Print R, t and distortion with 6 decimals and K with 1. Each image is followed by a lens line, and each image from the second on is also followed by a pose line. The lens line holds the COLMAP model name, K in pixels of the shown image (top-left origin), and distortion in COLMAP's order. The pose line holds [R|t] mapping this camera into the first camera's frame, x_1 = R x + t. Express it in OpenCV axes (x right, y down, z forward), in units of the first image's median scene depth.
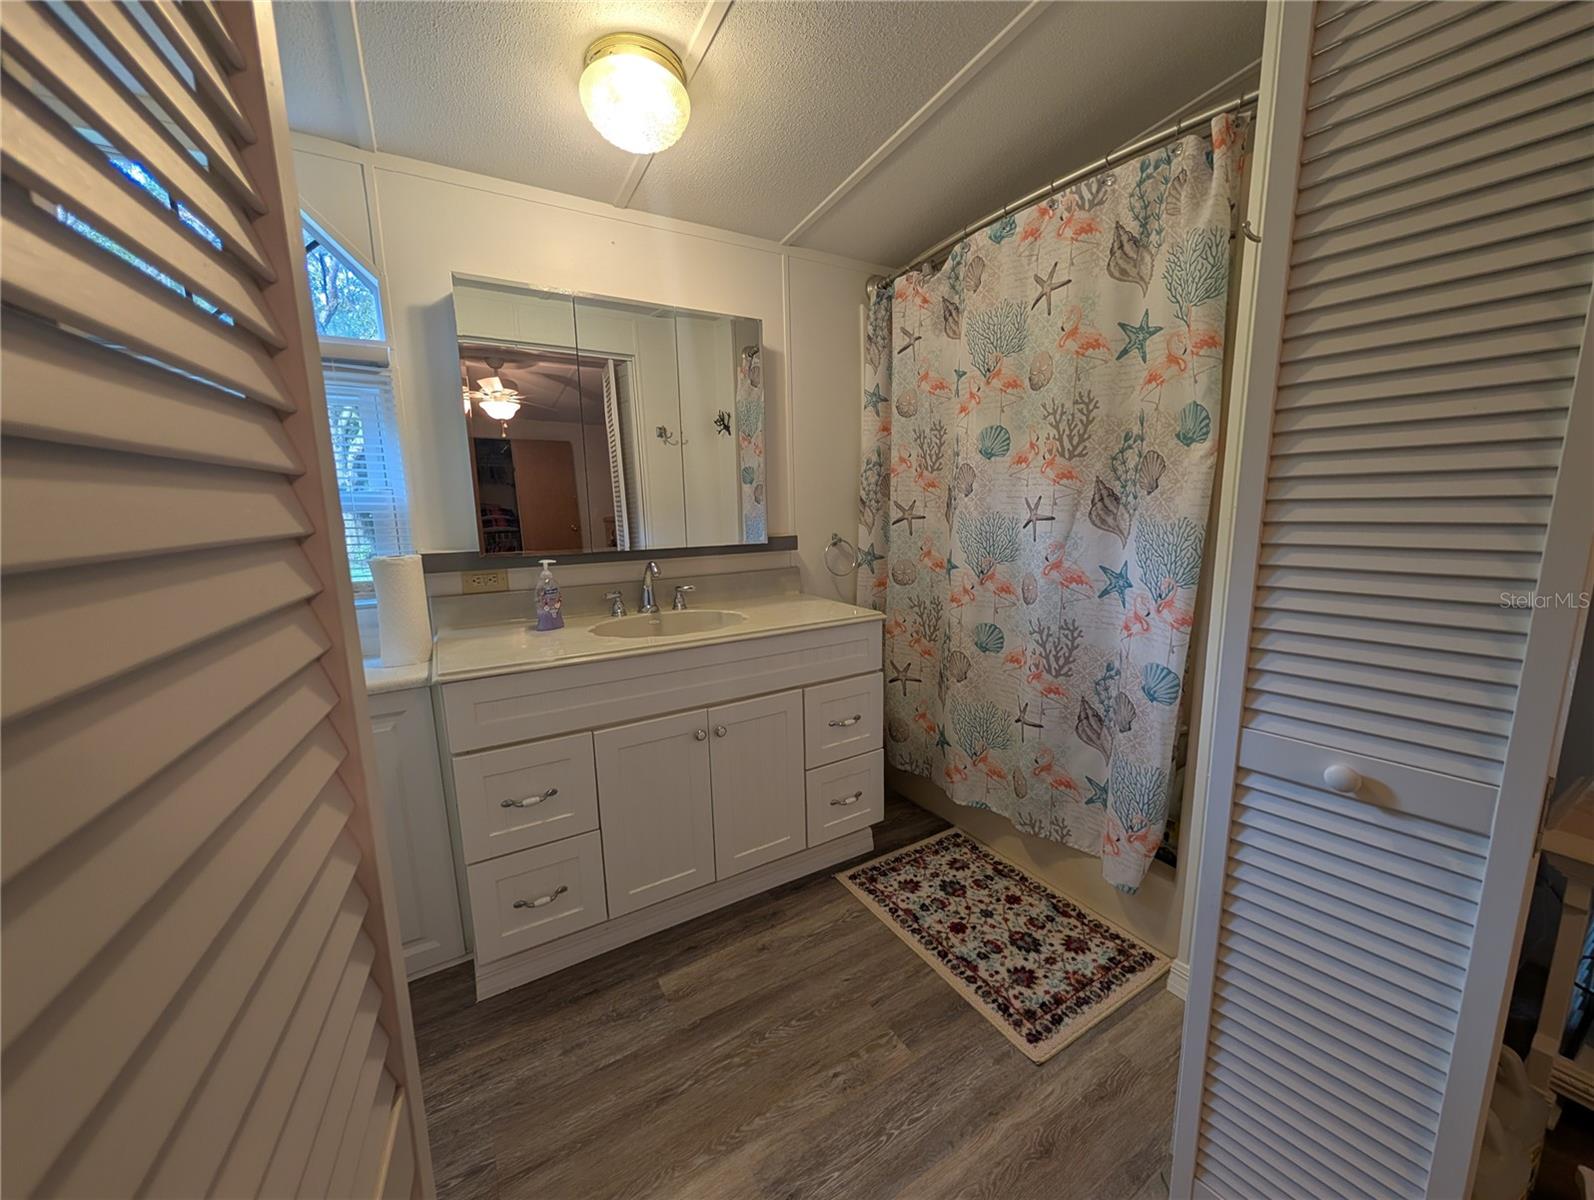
lens RADIAL K [[600.5, 0, 794.3], [0, 600.5, 603.1], [0, 0, 1]] dist [0.002030, -0.000607]
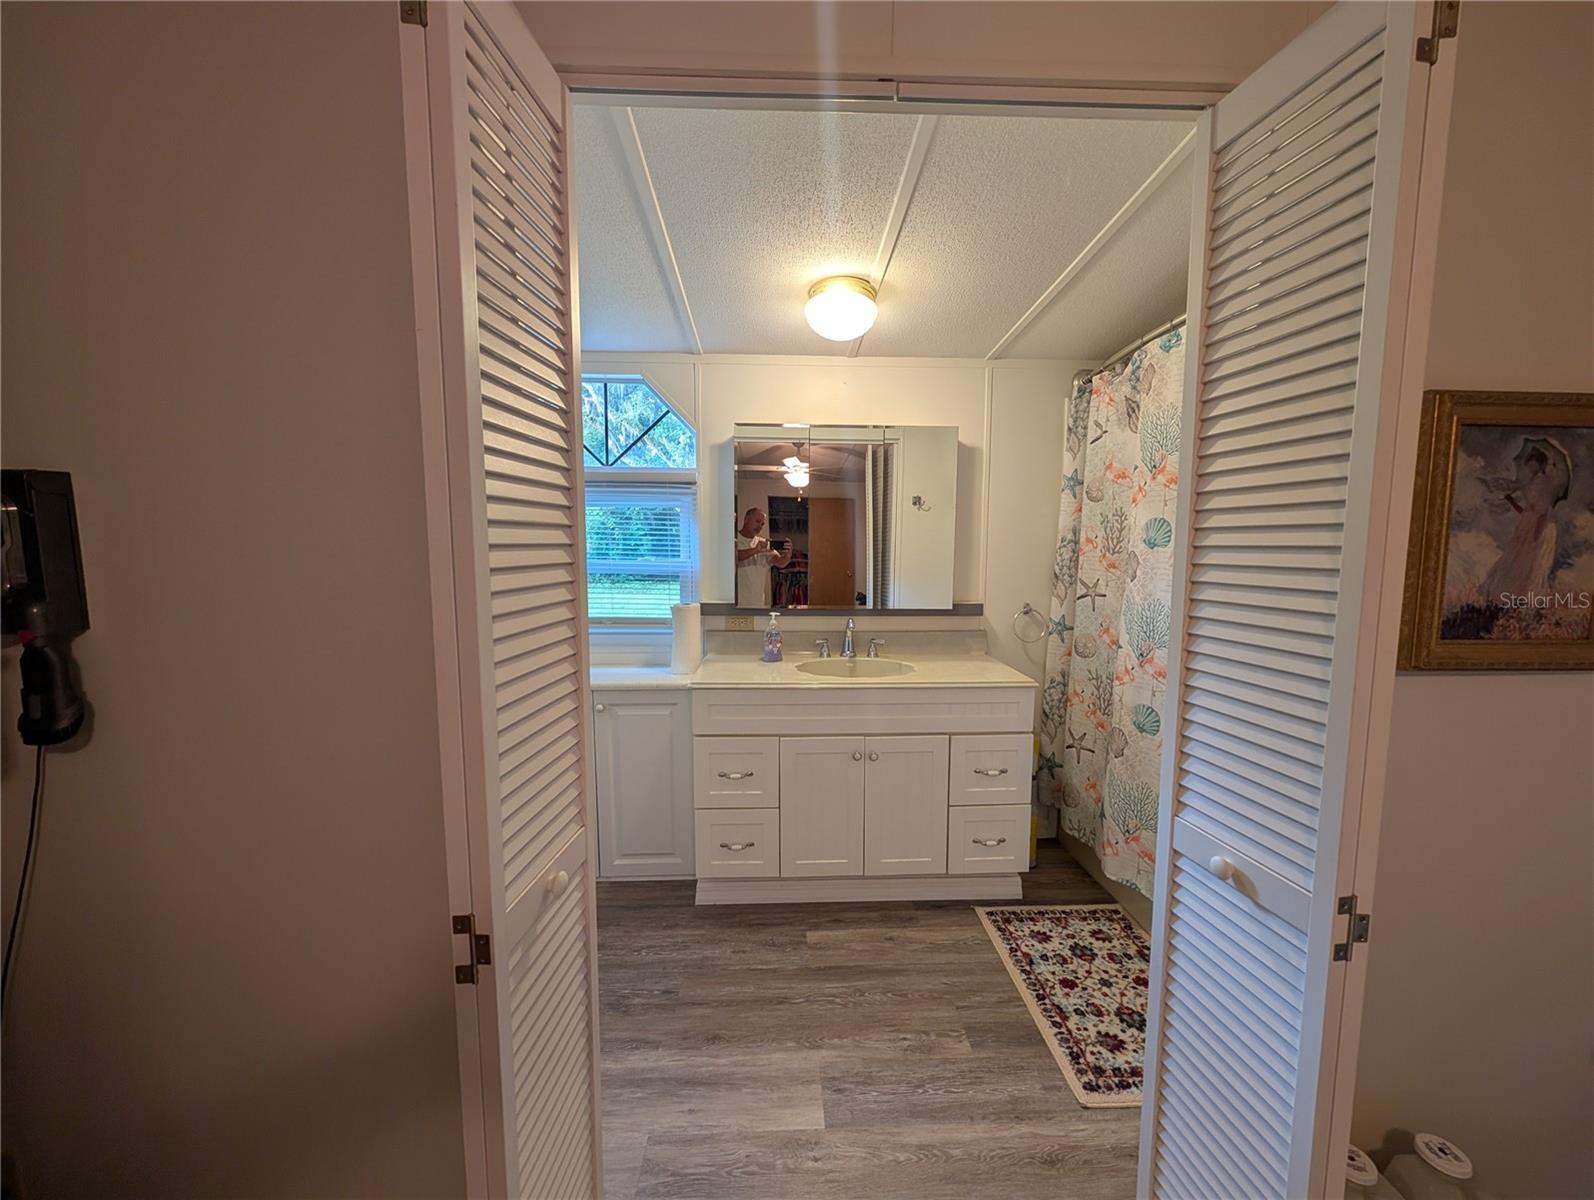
lens RADIAL K [[600.5, 0, 795.5], [0, 600.5, 603.4], [0, 0, 1]] dist [0.002030, -0.000607]
pose [[0.877922, 0.072106, -0.473344, 0.282531], [-0.100124, 0.994386, -0.034226, -0.046617], [0.468218, 0.077441, 0.880213, -0.211356]]
